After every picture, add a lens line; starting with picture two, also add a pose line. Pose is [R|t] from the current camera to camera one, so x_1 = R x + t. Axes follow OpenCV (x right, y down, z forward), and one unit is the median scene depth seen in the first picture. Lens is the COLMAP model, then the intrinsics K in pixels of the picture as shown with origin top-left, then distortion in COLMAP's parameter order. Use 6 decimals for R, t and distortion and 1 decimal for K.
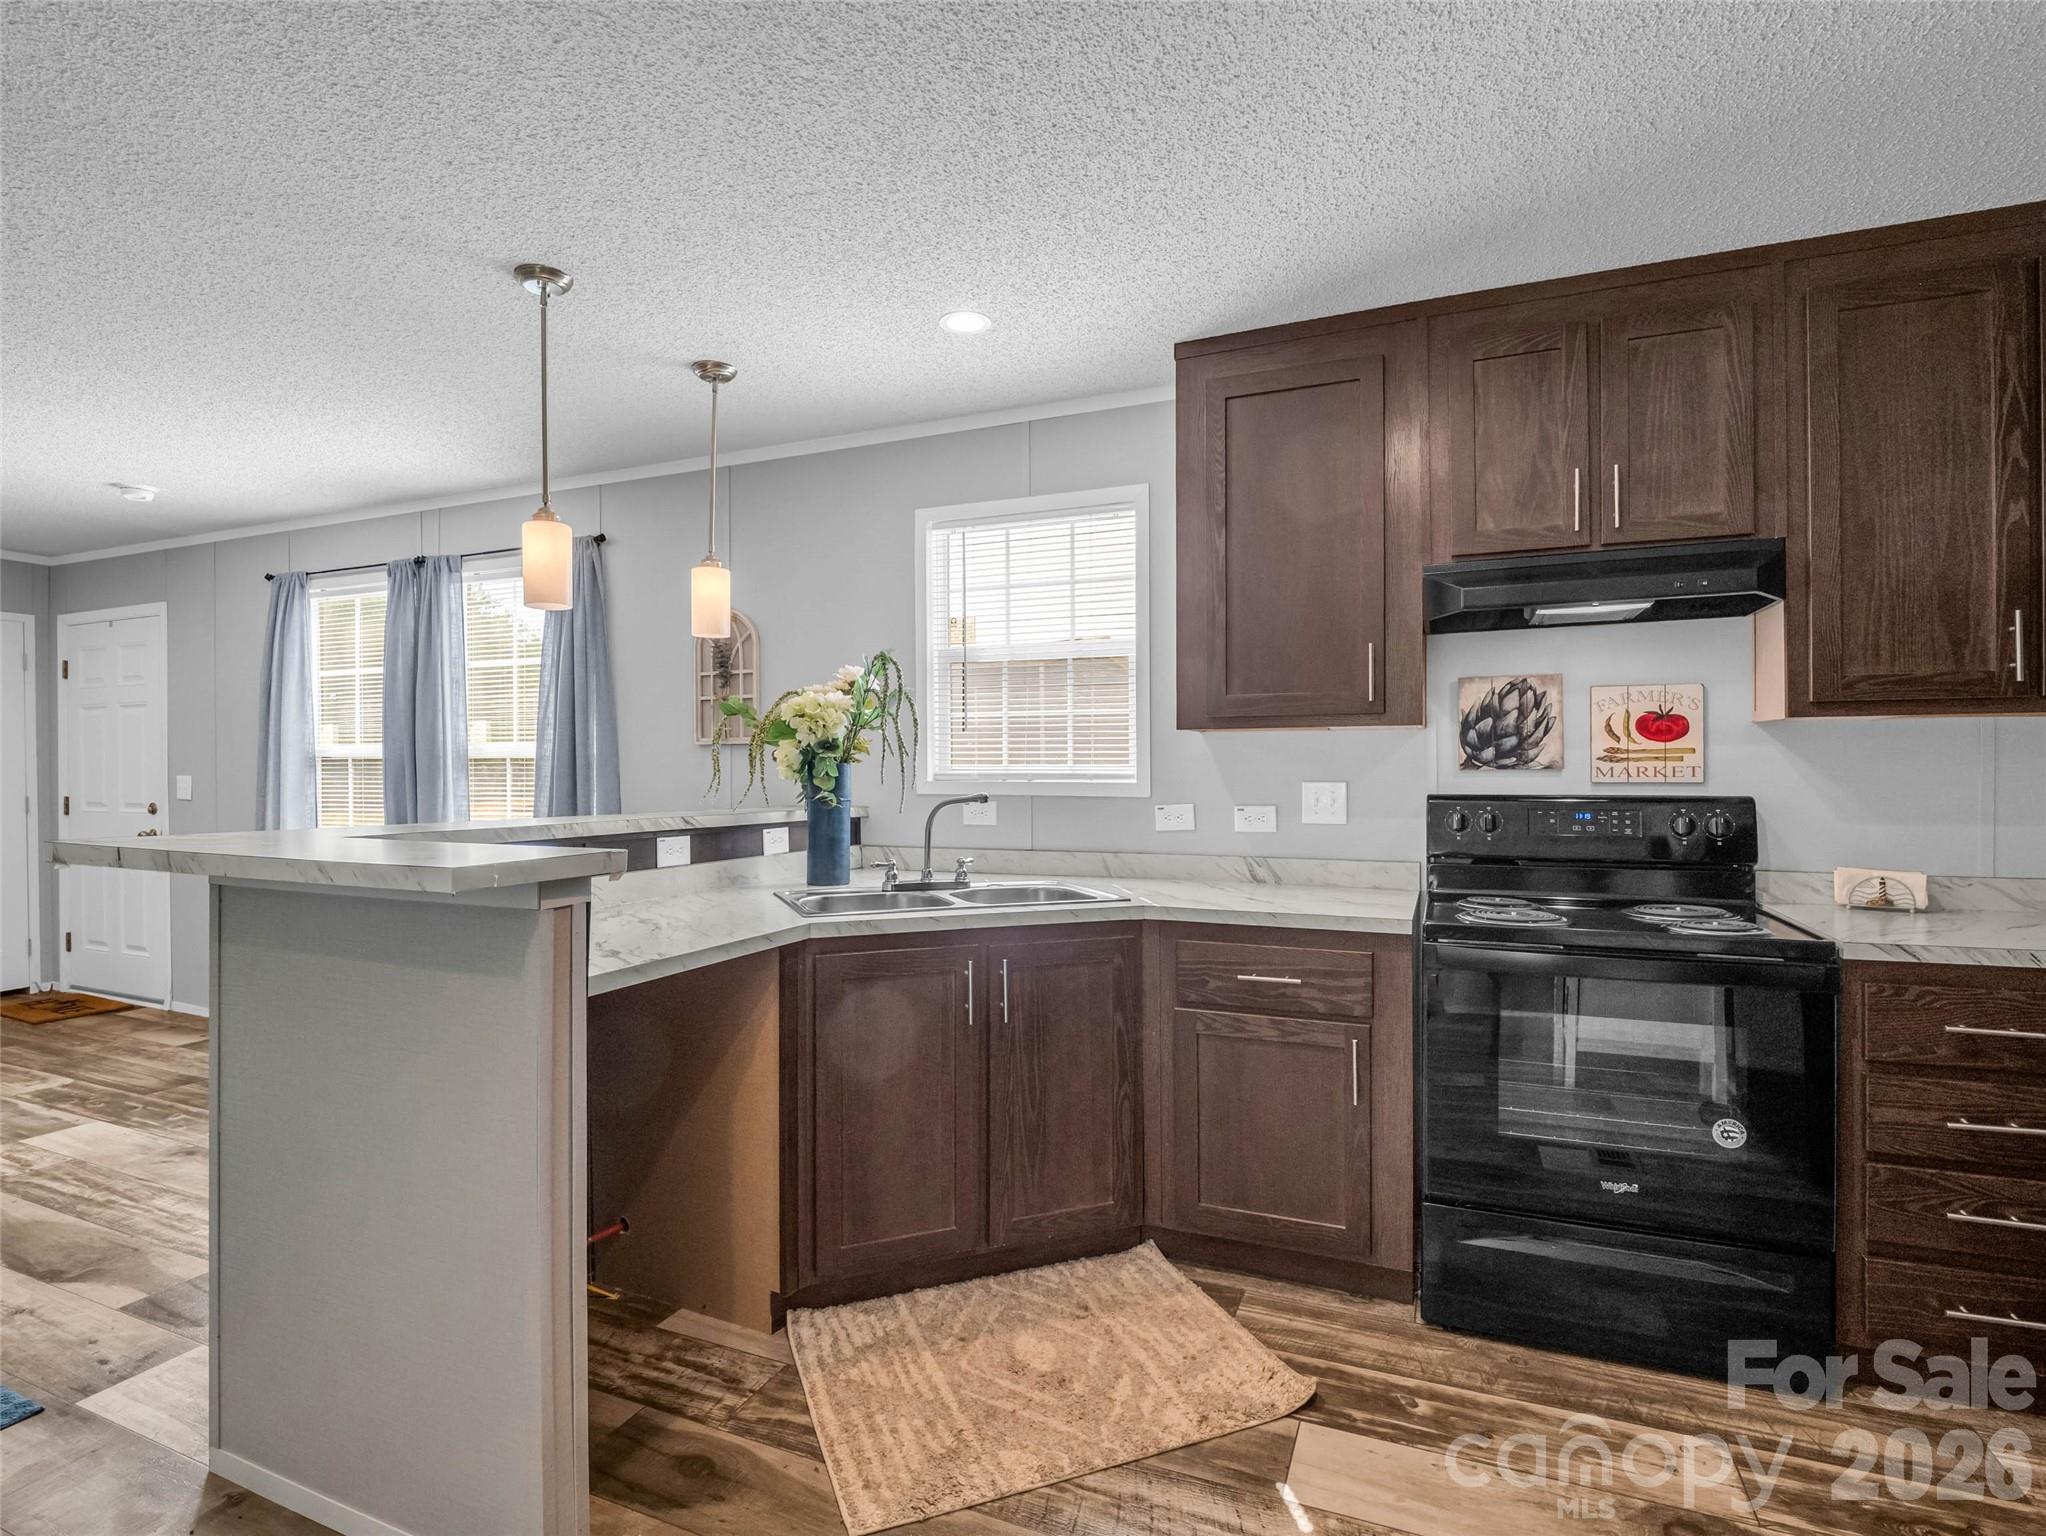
lens RADIAL K [[1019.6, 0, 1010.1], [0, 1019.6, 783.0], [0, 0, 1]] dist [-0.014857, -0.000422]
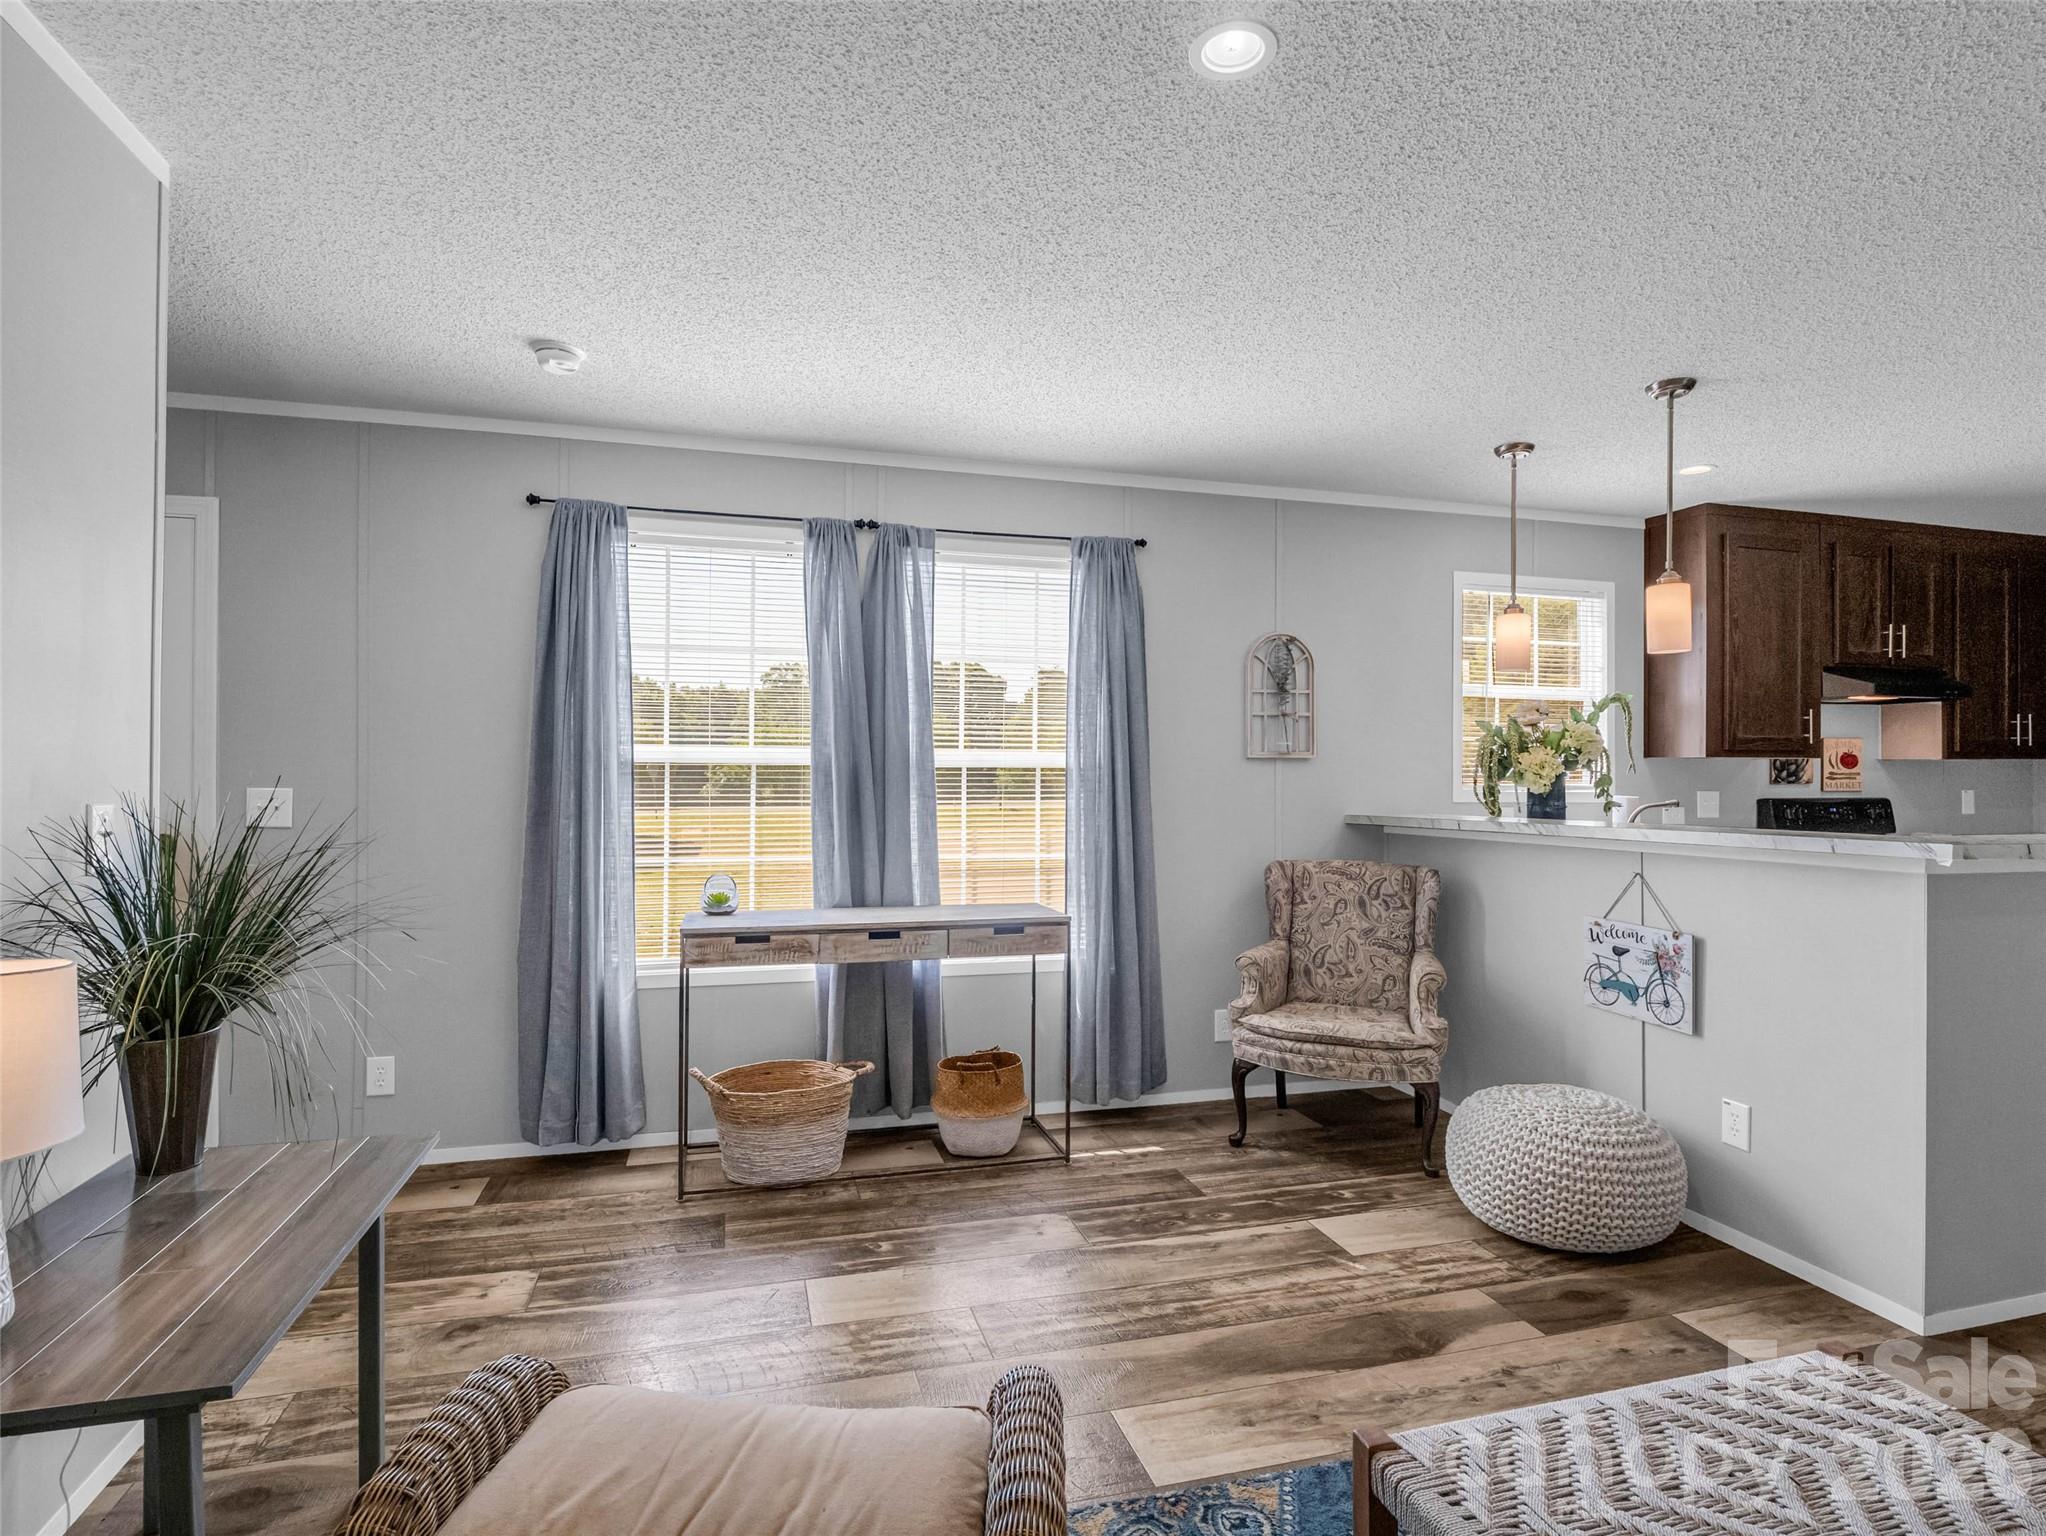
lens RADIAL K [[1019.6, 0, 1011.0], [0, 1019.6, 752.1], [0, 0, 1]] dist [-0.014857, -0.000422]
pose [[0.785355, 0.011485, 0.618939, -1.712643], [0.001988, 0.999776, -0.021075, -0.030260], [-0.619042, 0.017782, 0.785156, 0.471426]]
